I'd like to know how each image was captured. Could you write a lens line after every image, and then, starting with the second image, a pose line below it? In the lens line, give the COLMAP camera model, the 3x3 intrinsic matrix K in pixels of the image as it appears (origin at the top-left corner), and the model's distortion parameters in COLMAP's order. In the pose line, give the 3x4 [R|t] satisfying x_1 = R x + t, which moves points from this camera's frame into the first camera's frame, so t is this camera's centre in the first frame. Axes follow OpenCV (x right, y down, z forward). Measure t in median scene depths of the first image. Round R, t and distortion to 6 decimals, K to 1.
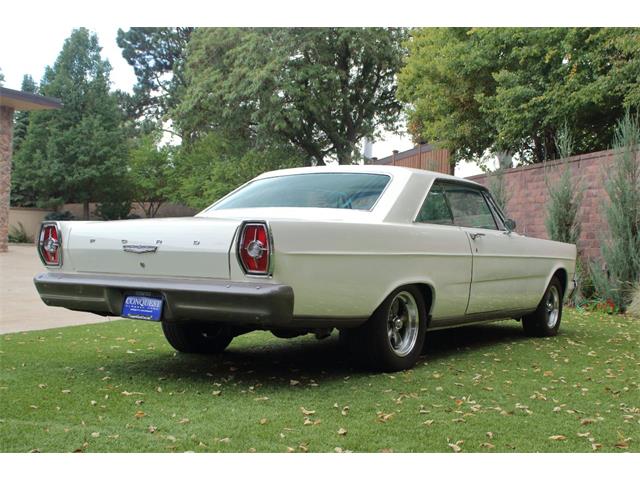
lens RADIAL K [[788.8, 0, 320.0], [0, 788.8, 240.0], [0, 0, 1]] dist [-0.074101, 0.087293]
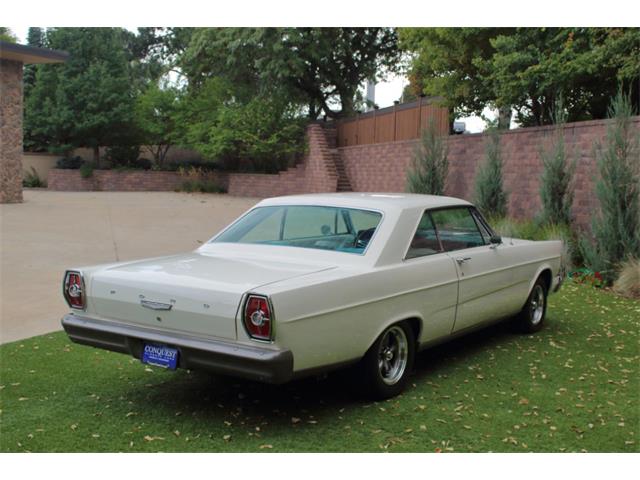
lens RADIAL K [[771.1, 0, 307.1], [0, 771.1, 236.8], [0, 0, 1]] dist [-0.038708, 0.030051]
pose [[0.999659, -0.010139, -0.024064, 0.004995], [0.012284, 0.995797, 0.090762, -0.065981], [0.023042, -0.091026, 0.995582, -0.028788]]
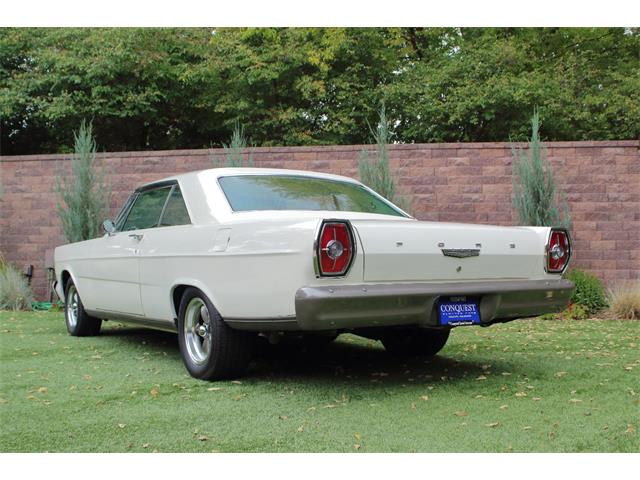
lens RADIAL K [[743.4, 0, 320.0], [0, 743.4, 240.0], [0, 0, 1]] dist [-0.071210, 0.006295]
pose [[0.387878, 0.006201, 0.921690, -0.406962], [0.000534, 0.999976, -0.006952, 0.000735], [-0.921710, 0.003189, 0.387866, 0.290458]]
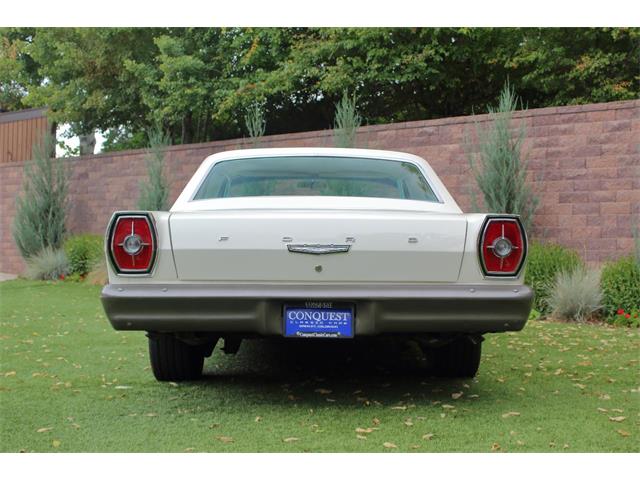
lens RADIAL K [[908.8, 0, 320.0], [0, 908.8, 240.0], [0, 0, 1]] dist [-0.084912, 0.044498]
pose [[0.819129, -0.008843, 0.573542, -0.268913], [0.000864, 0.999899, 0.014182, -0.003607], [-0.573609, -0.011122, 0.819054, 0.092416]]
